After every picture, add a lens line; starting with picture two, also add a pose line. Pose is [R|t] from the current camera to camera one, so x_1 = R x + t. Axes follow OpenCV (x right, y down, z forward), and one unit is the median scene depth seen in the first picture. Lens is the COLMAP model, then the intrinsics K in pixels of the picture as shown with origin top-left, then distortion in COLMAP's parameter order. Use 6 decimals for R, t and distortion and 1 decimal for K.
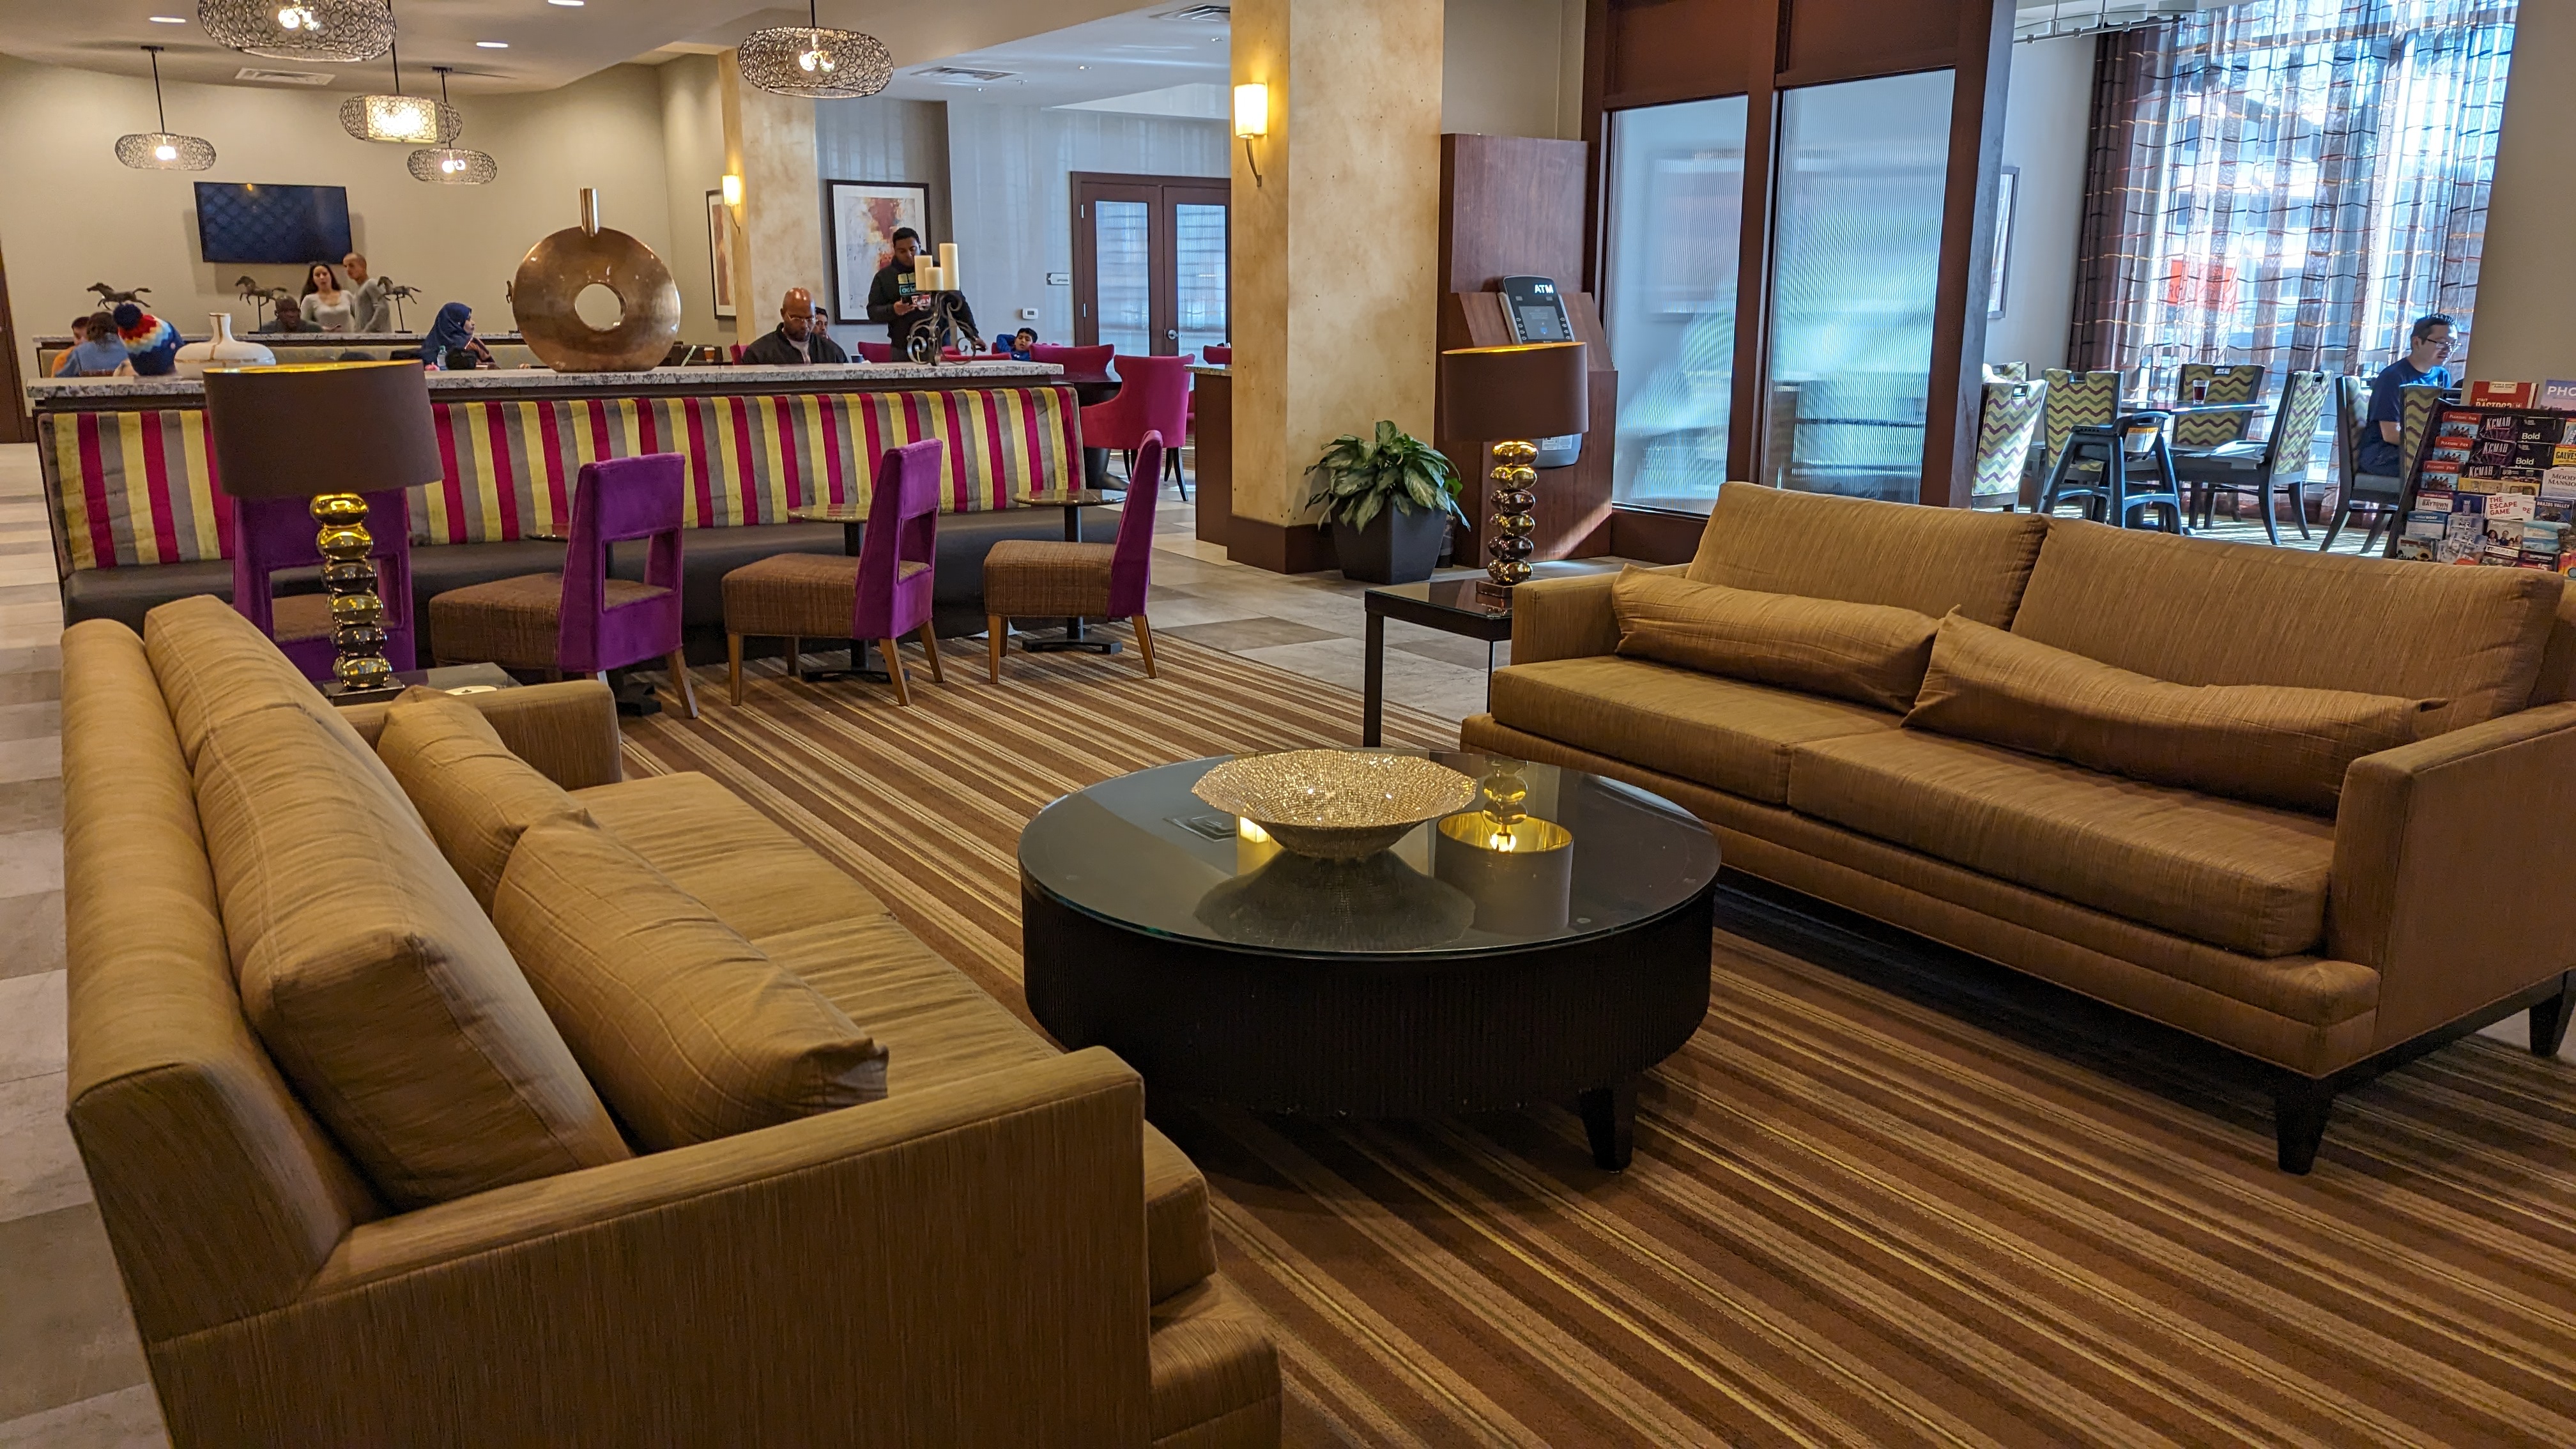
lens RADIAL K [[1833.7, 0, 1284.0], [0, 1833.7, 710.2], [0, 0, 1]] dist [0.046749, -0.026426]
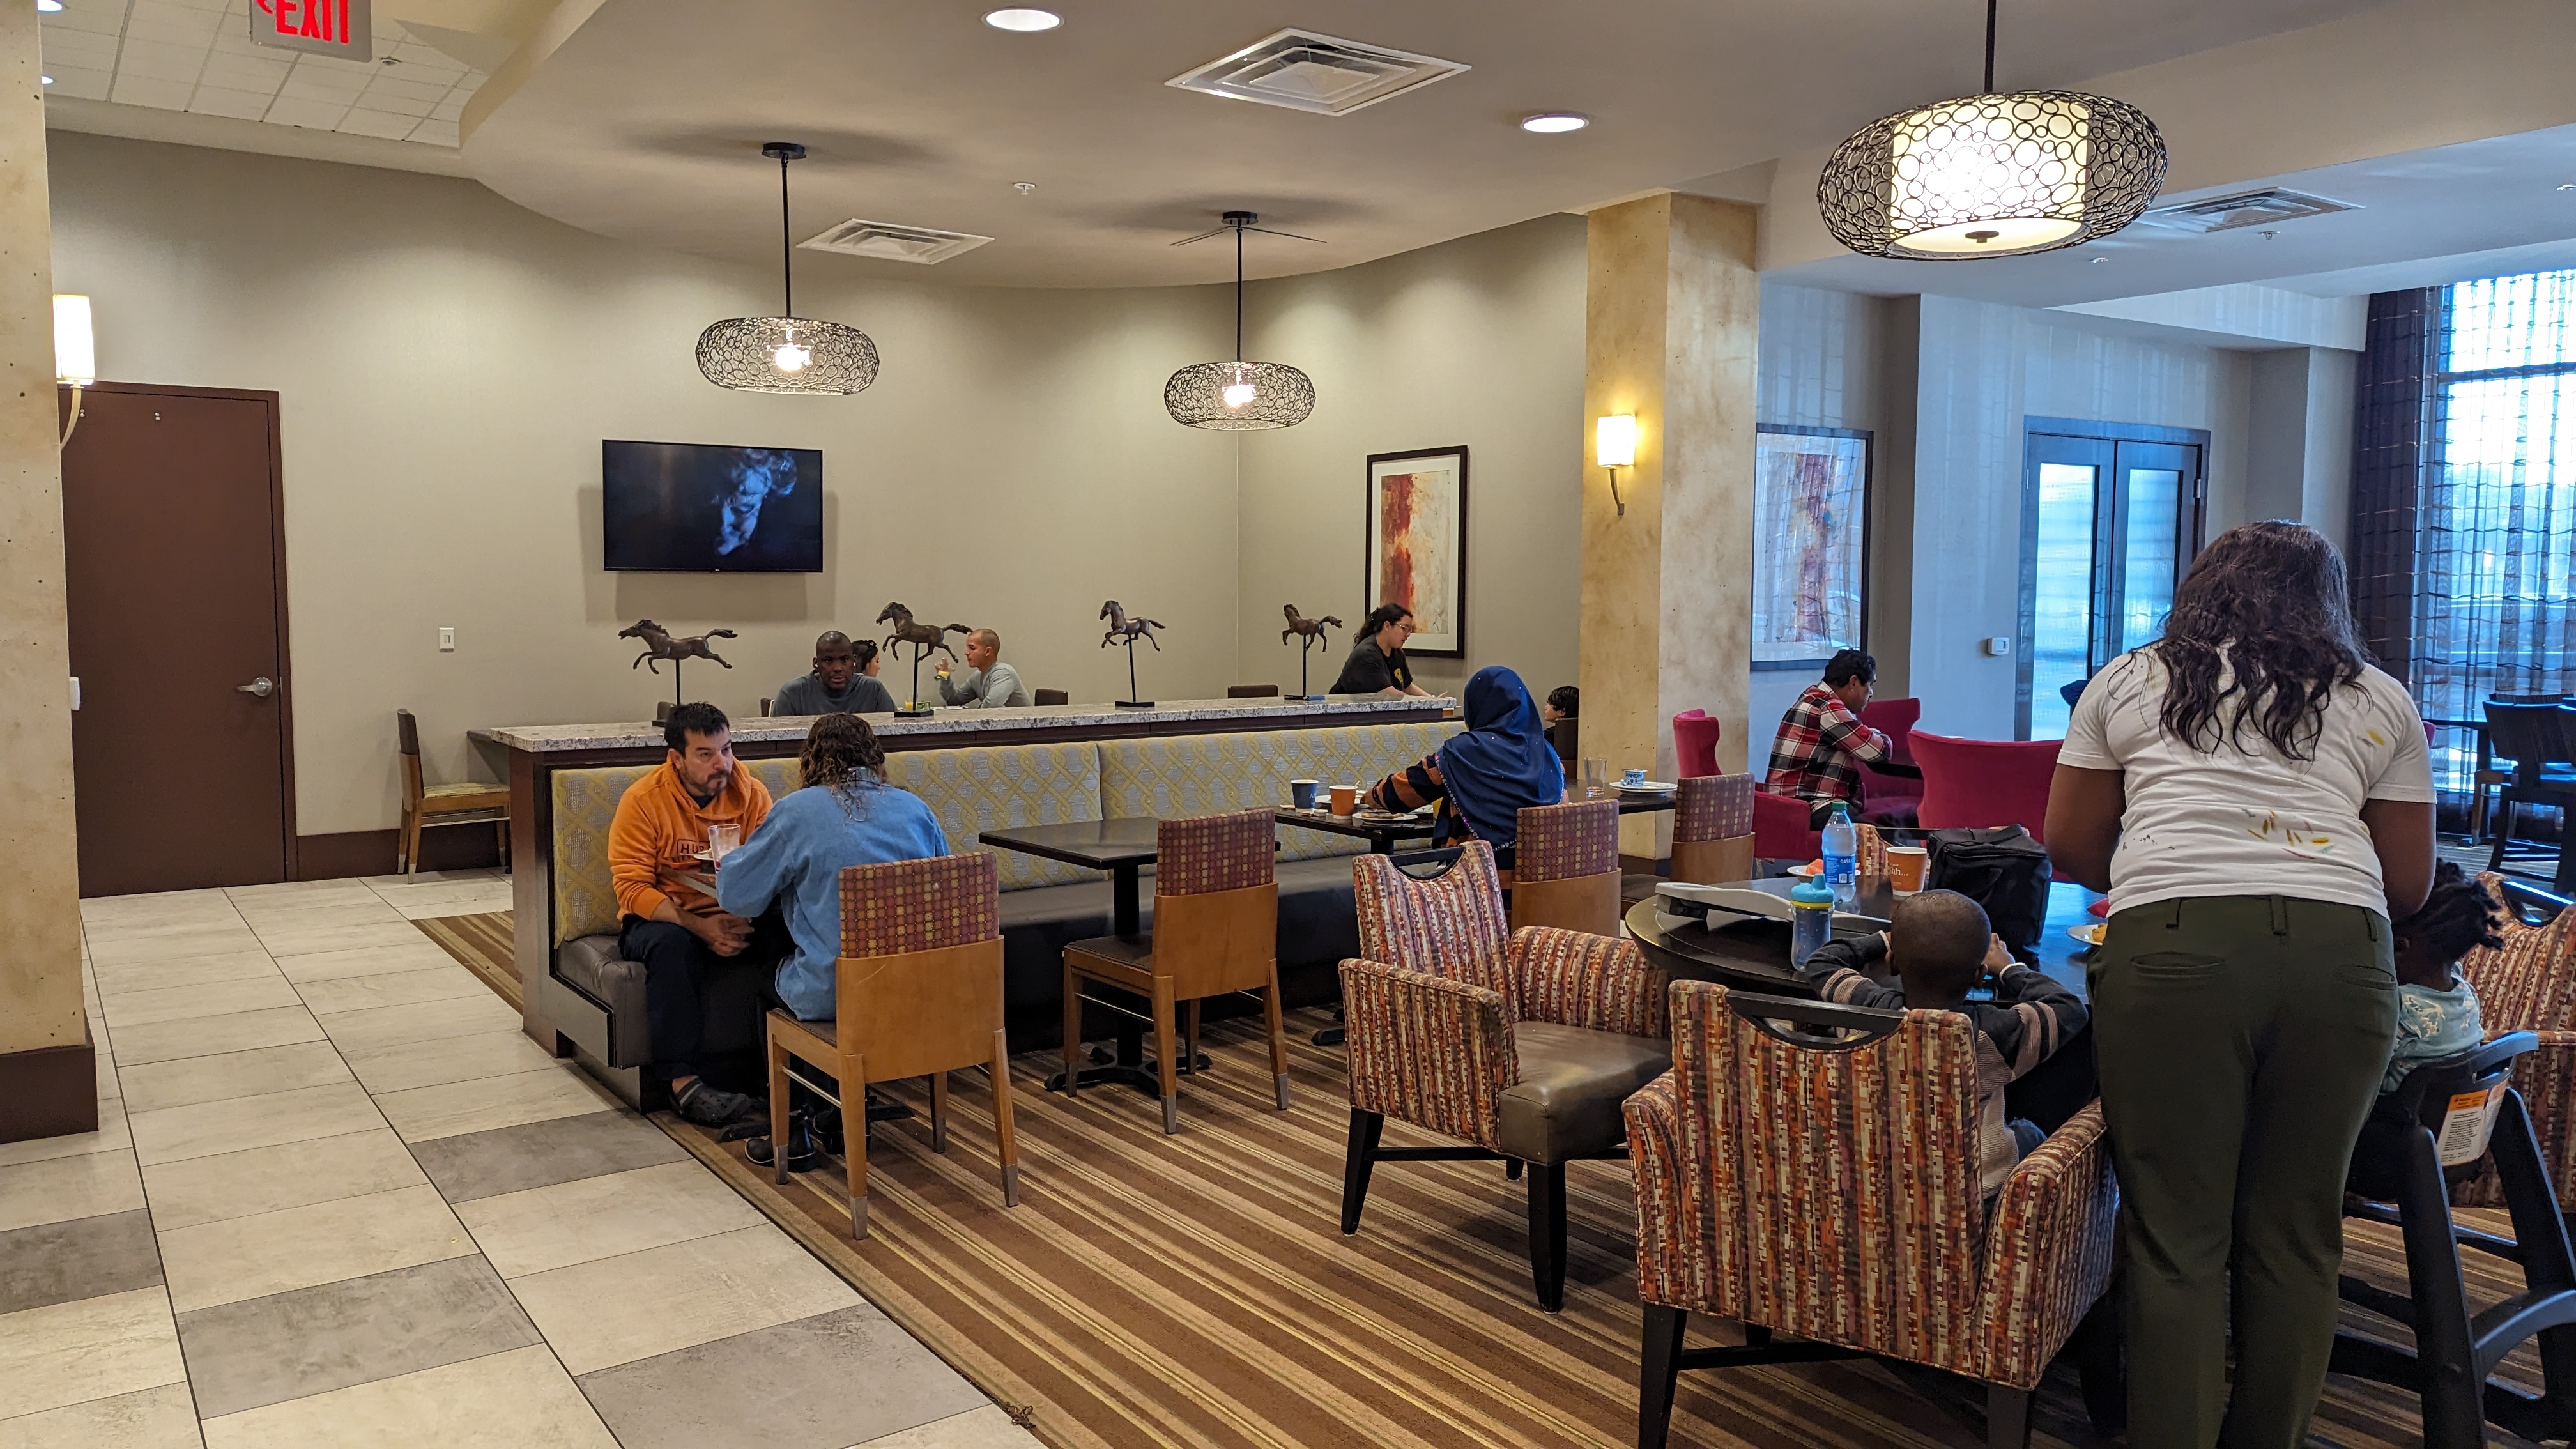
lens RADIAL K [[1833.7, 0, 1272.7], [0, 1833.7, 726.2], [0, 0, 1]] dist [0.046749, -0.026426]
pose [[0.999847, -0.003270, 0.017163, -0.251440], [0.005714, 0.989508, -0.144362, -0.070153], [-0.016510, 0.144438, 0.989376, 0.280152]]
